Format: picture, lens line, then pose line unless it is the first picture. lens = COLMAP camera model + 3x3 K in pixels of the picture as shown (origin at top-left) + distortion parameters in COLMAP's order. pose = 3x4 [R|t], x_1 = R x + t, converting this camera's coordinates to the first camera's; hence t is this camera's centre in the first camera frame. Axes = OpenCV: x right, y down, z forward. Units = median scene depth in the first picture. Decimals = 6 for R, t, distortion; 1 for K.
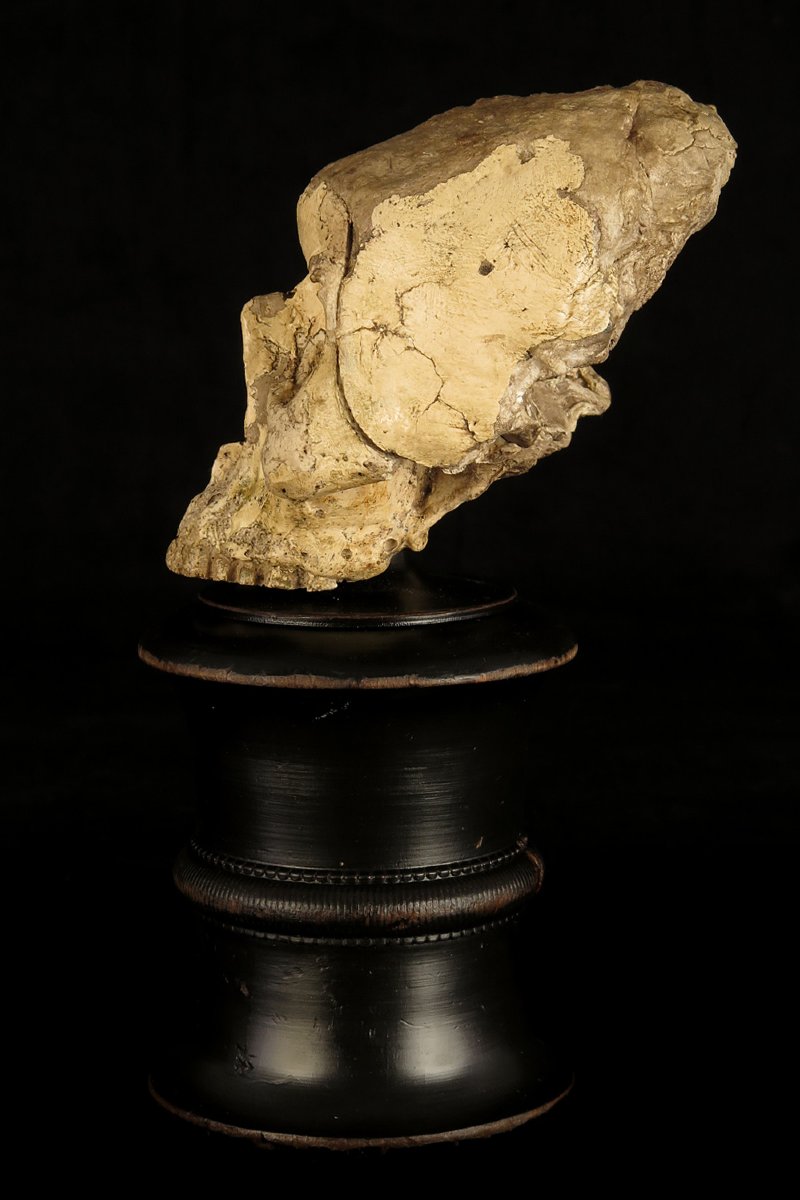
lens RADIAL K [[2985.5, 0, 400.0], [0, 2985.5, 600.0], [0, 0, 1]] dist [-0.064853, -0.814527]
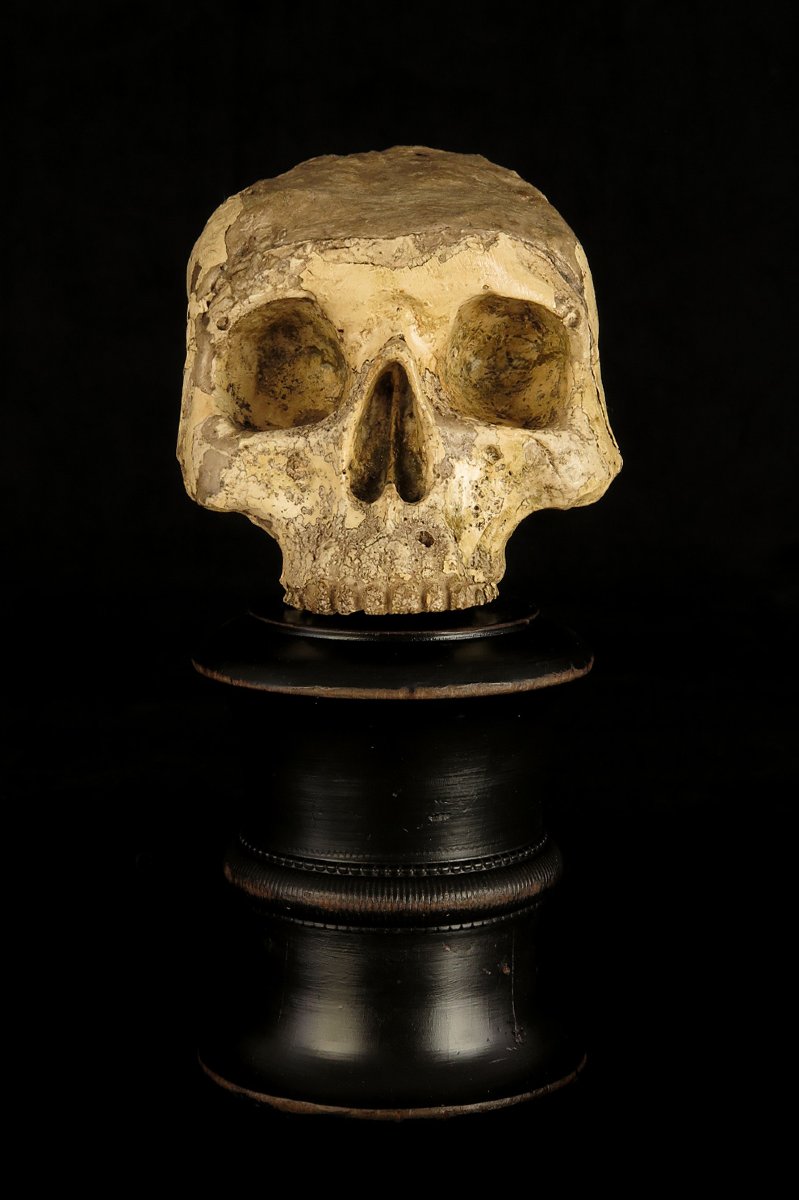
lens RADIAL K [[2709.5, 0, 399.5], [0, 2709.5, 600.0], [0, 0, 1]] dist [-0.113356, -0.197983]
pose [[-0.066165, -0.148703, 0.986666, -1.066649], [0.149062, 0.976263, 0.157131, -0.173399], [-0.986612, 0.157471, -0.042428, 1.118557]]
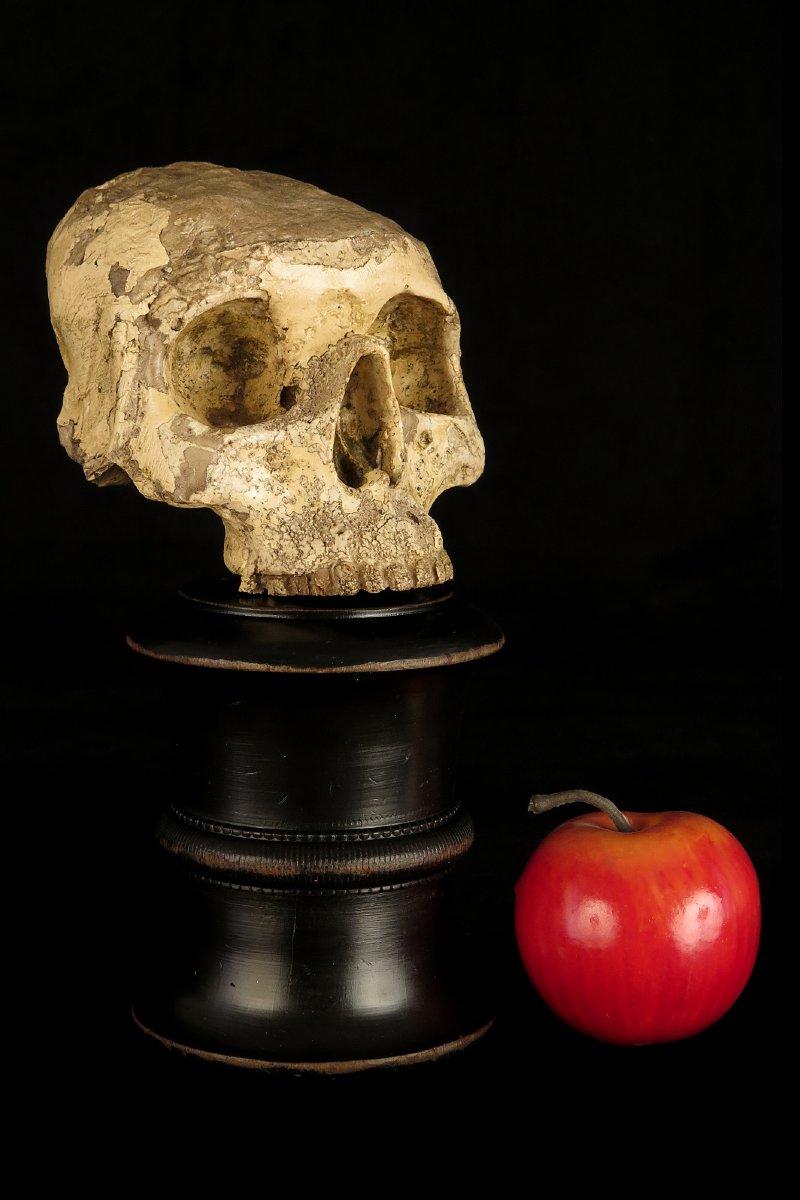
lens RADIAL K [[2298.3, 0, 356.1], [0, 2298.3, 584.7], [0, 0, 1]] dist [-0.138219, 0.061558]
pose [[-0.656317, -0.102185, 0.747533, -0.745226], [0.111211, 0.966861, 0.229807, -0.224428], [-0.746244, 0.233960, -0.623203, 1.662096]]
